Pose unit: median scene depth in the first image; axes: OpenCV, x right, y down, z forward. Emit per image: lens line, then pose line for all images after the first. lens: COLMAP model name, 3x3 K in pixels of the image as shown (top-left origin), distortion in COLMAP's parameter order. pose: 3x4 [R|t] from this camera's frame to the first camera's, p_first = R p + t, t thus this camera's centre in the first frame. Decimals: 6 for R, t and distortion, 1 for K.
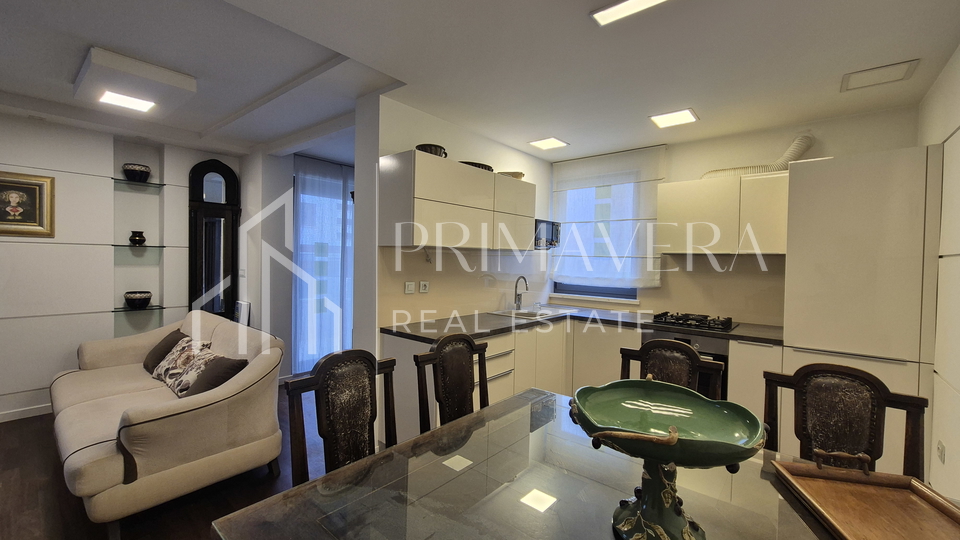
lens RADIAL K [[391.2, 0, 482.8], [0, 391.2, 267.3], [0, 0, 1]] dist [0.001701, -0.000103]
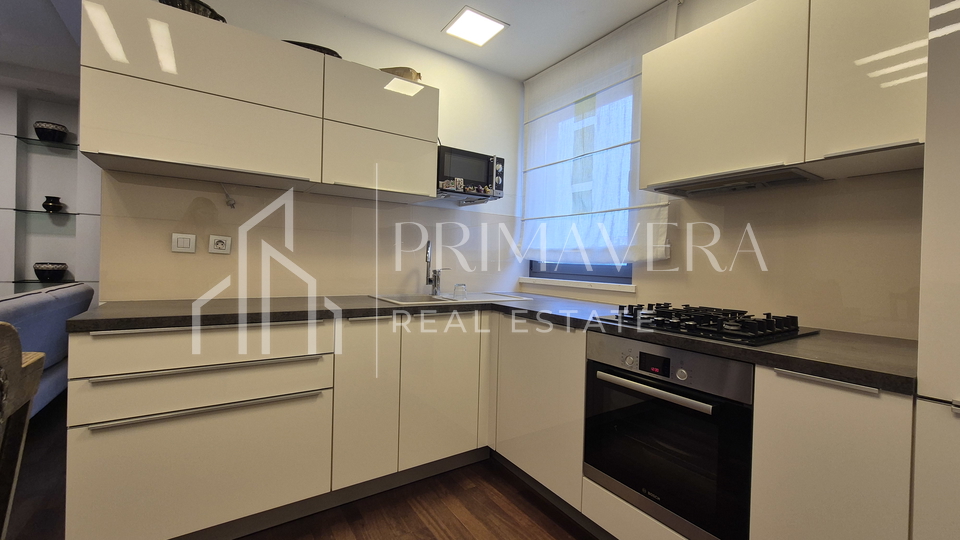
lens RADIAL K [[391.2, 0, 482.8], [0, 391.2, 267.3], [0, 0, 1]] dist [0.001701, -0.000103]
pose [[0.963662, 0.012228, -0.266845, 0.359910], [-0.015567, 0.999825, -0.010400, 0.072554], [0.266671, 0.014176, 0.963683, 0.417902]]
